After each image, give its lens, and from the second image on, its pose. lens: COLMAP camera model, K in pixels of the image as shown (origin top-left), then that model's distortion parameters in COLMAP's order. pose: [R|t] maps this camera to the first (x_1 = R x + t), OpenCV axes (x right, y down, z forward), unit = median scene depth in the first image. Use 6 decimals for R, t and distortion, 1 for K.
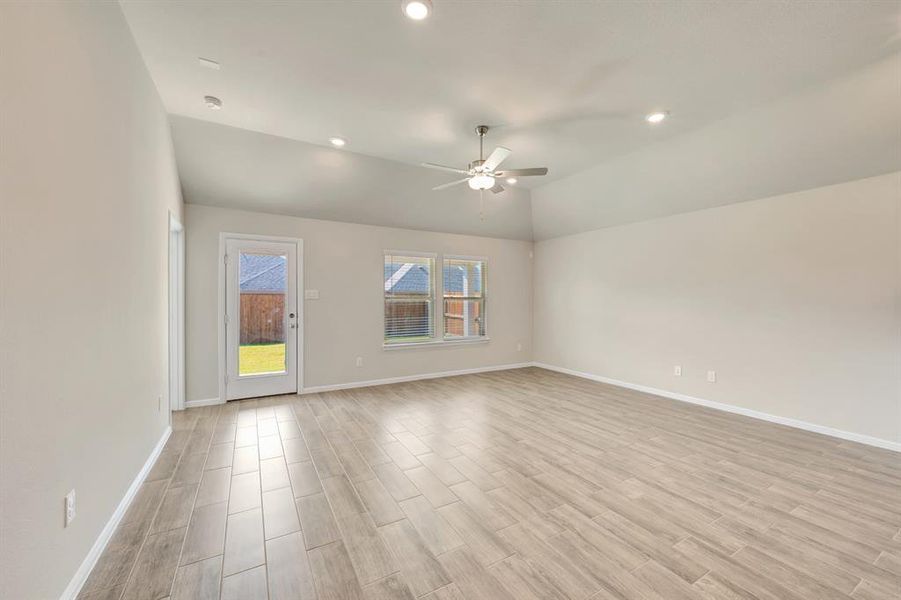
lens RADIAL K [[357.3, 0, 454.5], [0, 357.3, 300.7], [0, 0, 1]] dist [0.001499, -0.000947]
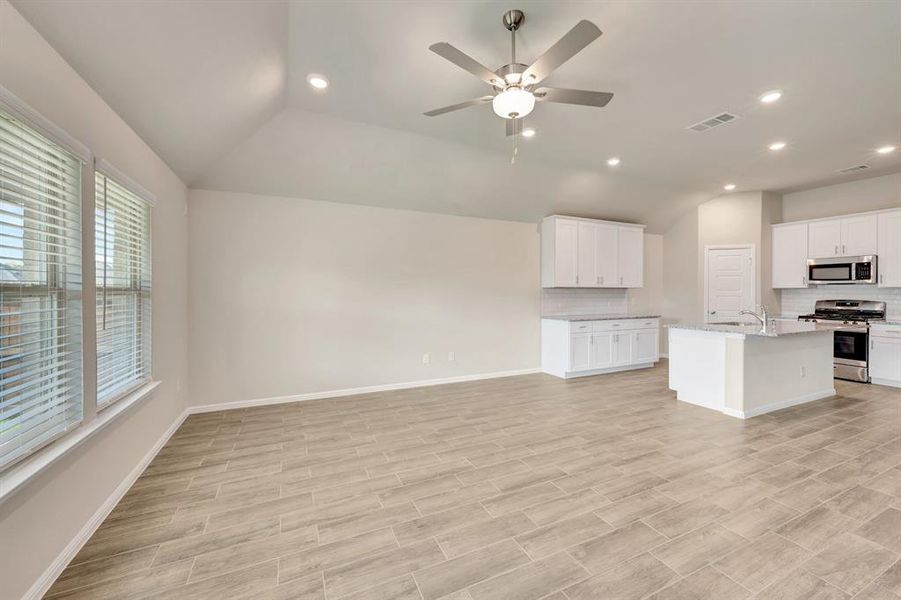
lens RADIAL K [[357.3, 0, 456.6], [0, 357.3, 293.9], [0, 0, 1]] dist [0.001499, -0.000947]
pose [[0.082734, -0.007321, 0.996545, -0.474361], [0.004161, 0.999967, 0.007001, -0.005626], [-0.996563, 0.003568, 0.082761, 0.899252]]
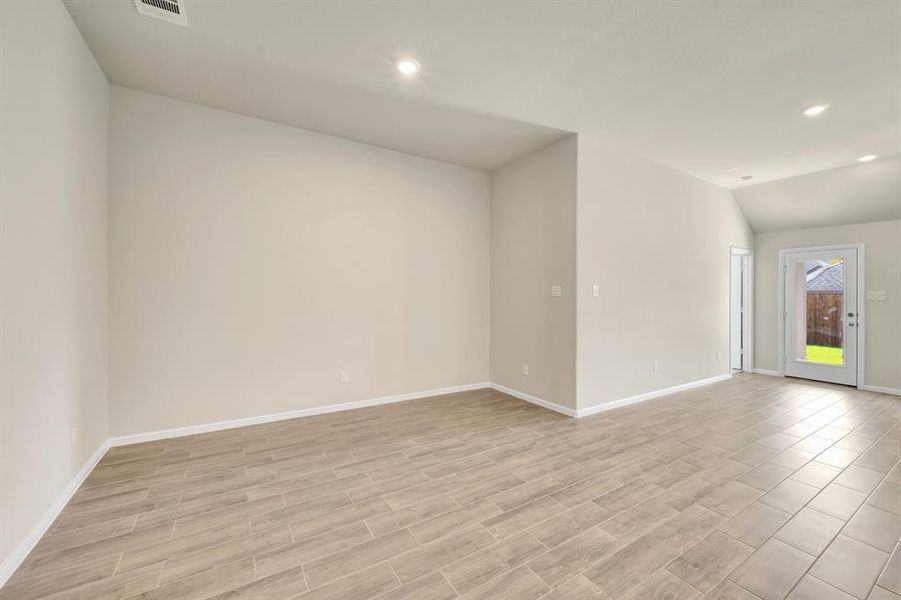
lens RADIAL K [[357.3, 0, 452.1], [0, 357.3, 296.1], [0, 0, 1]] dist [0.001499, -0.000947]
pose [[0.032919, -0.002133, -0.999456, 0.689984], [-0.013245, 0.999909, -0.002570, 0.004089], [0.999370, 0.013323, 0.032887, -0.301455]]
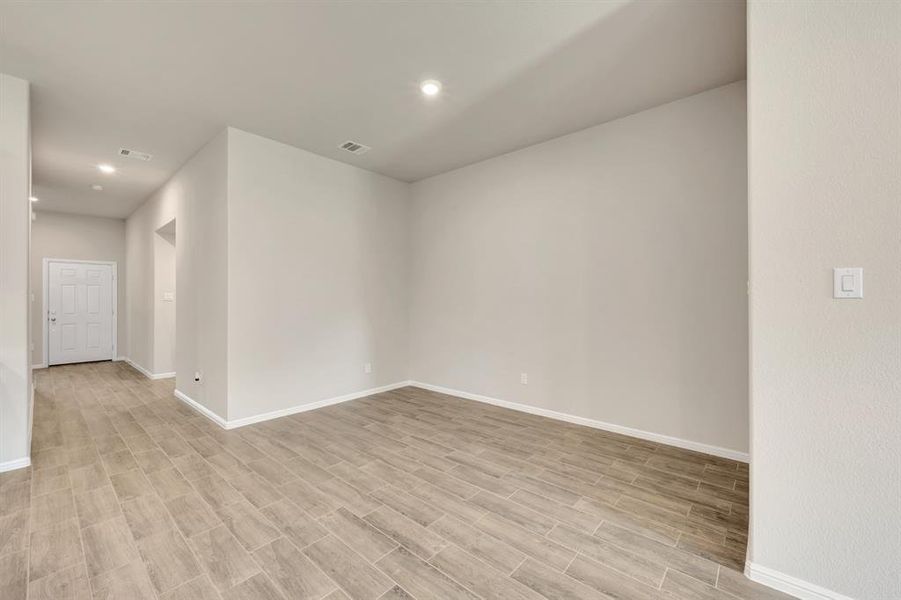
lens RADIAL K [[357.3, 0, 452.4], [0, 357.3, 297.7], [0, 0, 1]] dist [0.001499, -0.000947]
pose [[-0.943604, 0.002180, -0.331068, 0.232844], [0.001624, 0.999997, 0.001956, -0.004485], [0.331071, 0.001308, -0.943605, 0.309853]]
